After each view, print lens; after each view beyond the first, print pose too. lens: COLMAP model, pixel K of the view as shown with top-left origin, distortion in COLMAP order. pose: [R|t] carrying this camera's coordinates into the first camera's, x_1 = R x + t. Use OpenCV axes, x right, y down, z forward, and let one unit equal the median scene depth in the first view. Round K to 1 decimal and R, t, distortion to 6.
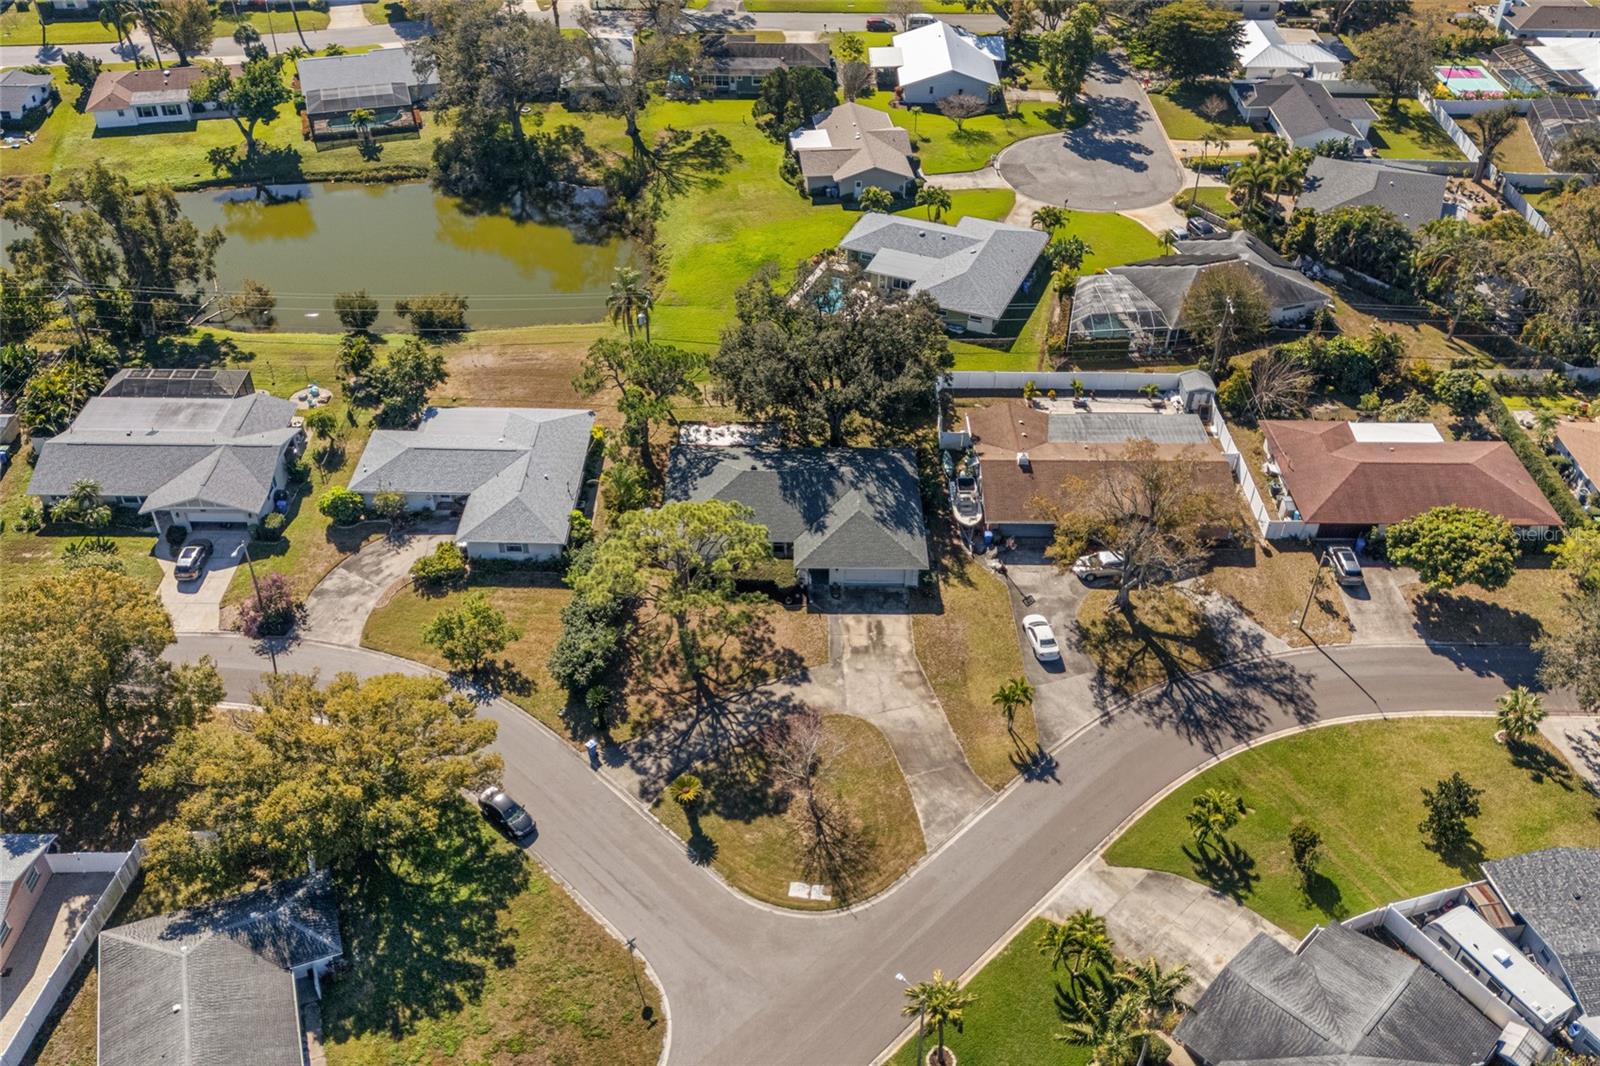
lens RADIAL K [[1395.8, 0, 803.2], [0, 1395.8, 529.9], [0, 0, 1]] dist [0.070958, -0.026720]
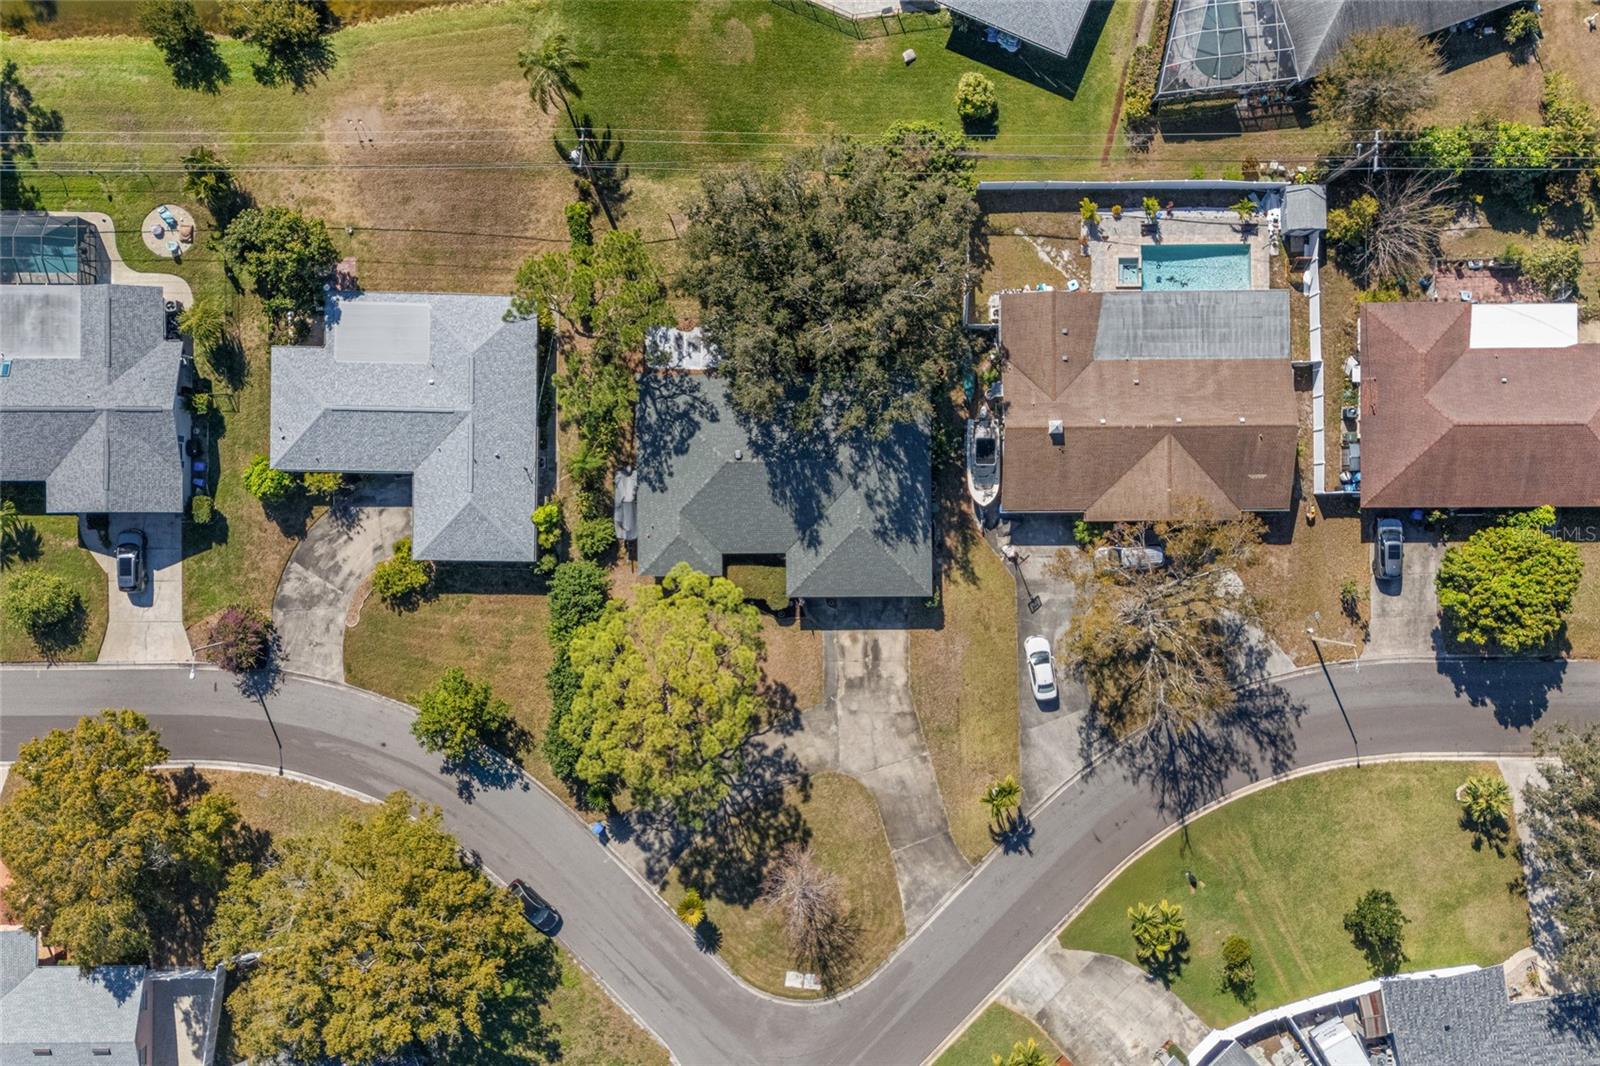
lens RADIAL K [[1395.8, 0, 799.4], [0, 1395.8, 530.6], [0, 0, 1]] dist [0.070958, -0.026720]
pose [[0.999985, -0.003196, -0.004406, 0.007575], [0.005435, 0.631193, 0.775606, -0.779302], [0.000302, -0.775619, 0.631202, 0.481374]]
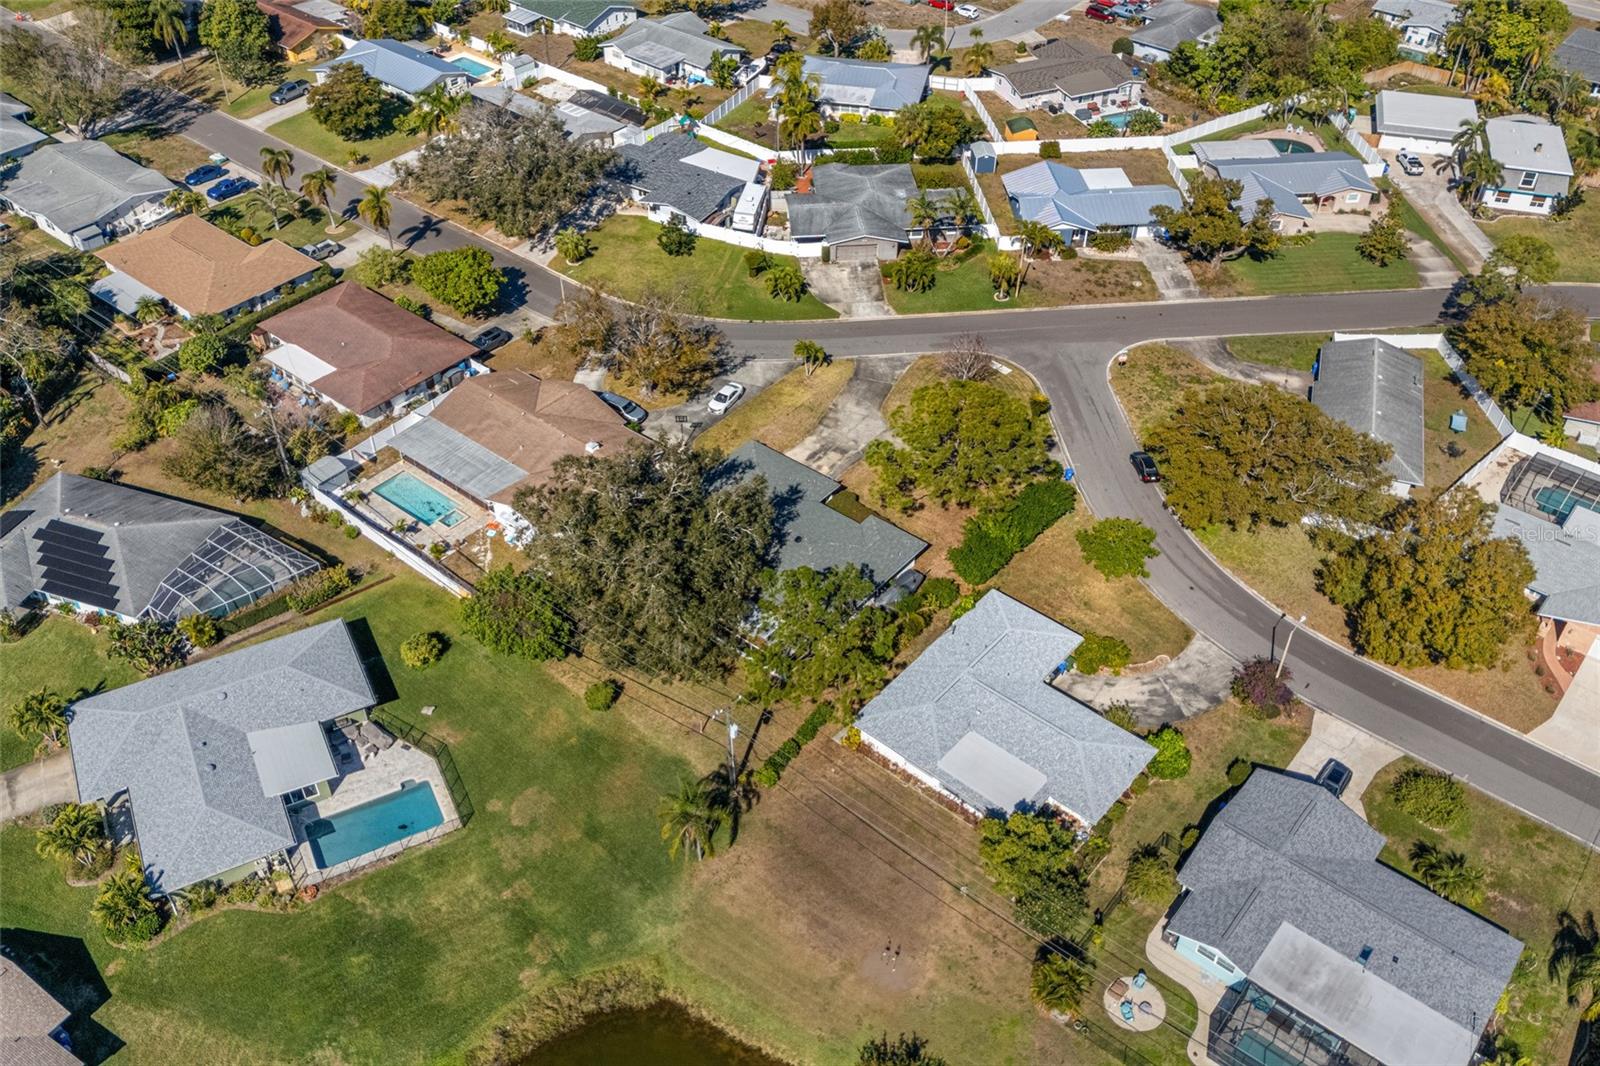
lens RADIAL K [[1395.8, 0, 796.0], [0, 1395.8, 534.5], [0, 0, 1]] dist [0.070958, -0.026720]
pose [[-0.771947, -0.430847, 0.467406, -0.579652], [0.384029, 0.269866, 0.883003, -1.078010], [-0.506576, 0.861129, -0.042865, 1.190405]]
